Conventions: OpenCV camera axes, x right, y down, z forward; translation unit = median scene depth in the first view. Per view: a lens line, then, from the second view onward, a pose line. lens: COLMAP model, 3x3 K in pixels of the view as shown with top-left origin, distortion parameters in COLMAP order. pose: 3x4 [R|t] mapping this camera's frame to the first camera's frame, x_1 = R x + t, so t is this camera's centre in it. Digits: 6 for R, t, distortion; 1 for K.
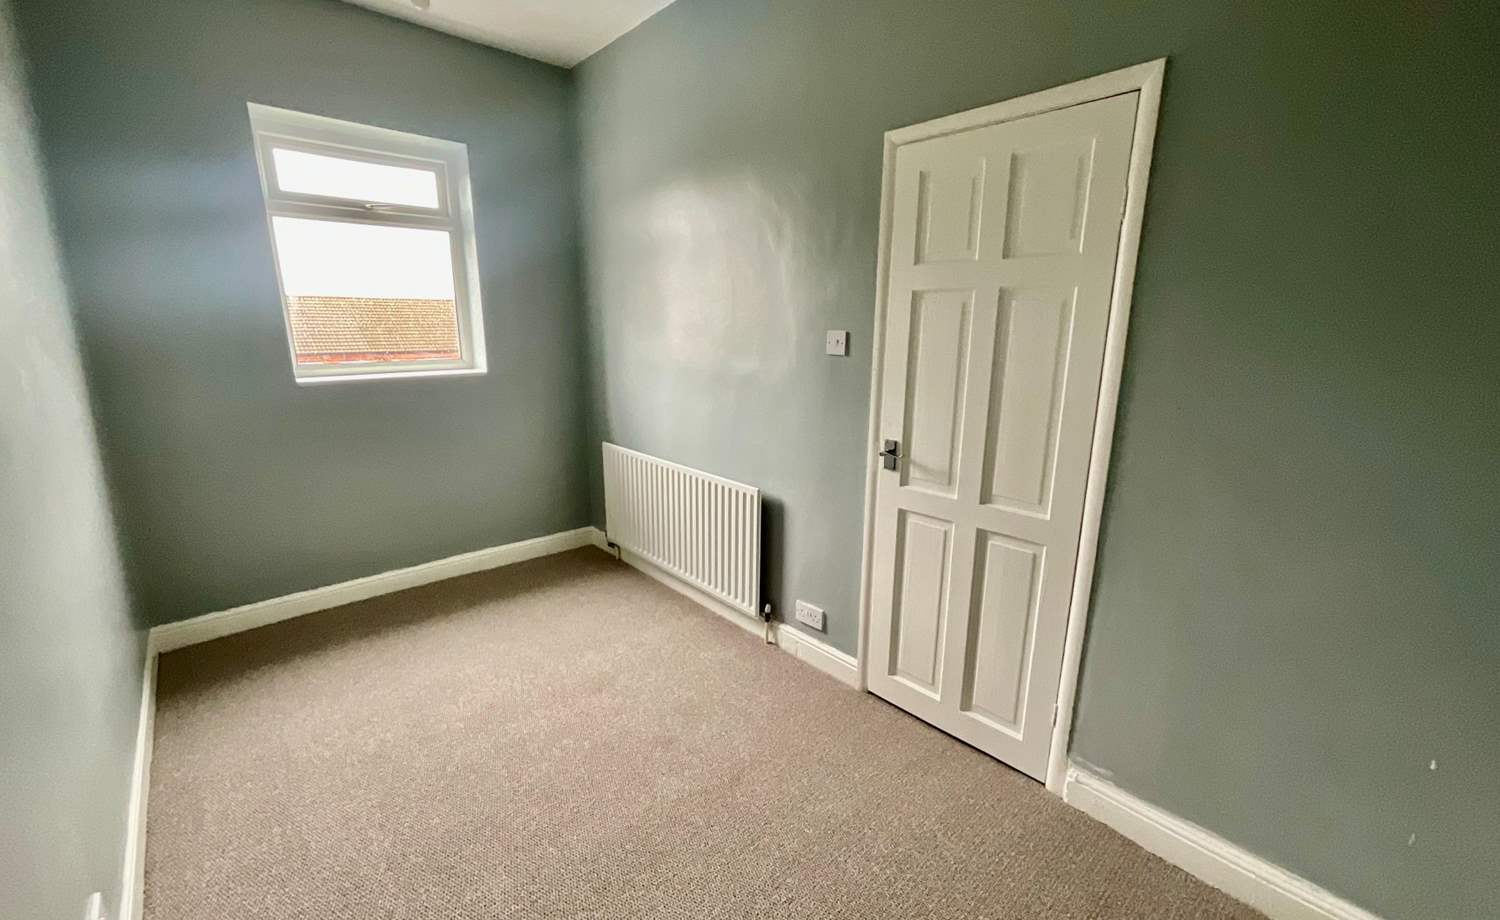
lens RADIAL K [[597.5, 0, 750.0], [0, 597.5, 460.0], [0, 0, 1]] dist [-0.001474, -0.000112]
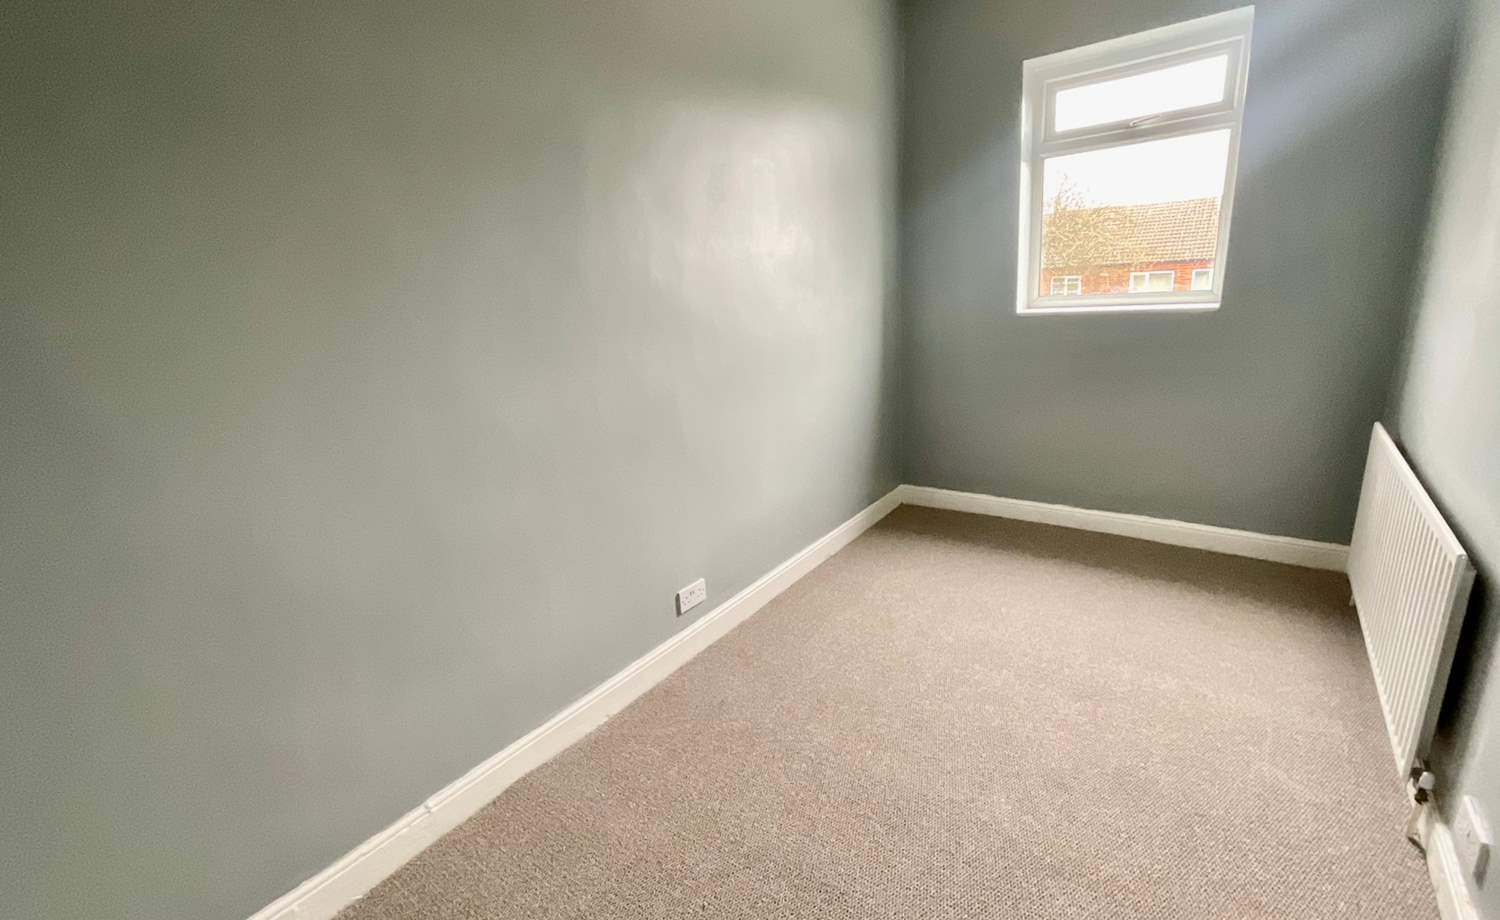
lens RADIAL K [[629.4, 0, 750.8], [0, 629.4, 474.0], [0, 0, 1]] dist [-0.000626, -0.000069]
pose [[0.199493, 0.269482, -0.942116, 0.370385], [-0.140994, 0.959331, 0.244551, -0.068118], [0.969703, 0.084047, 0.229376, 0.285442]]
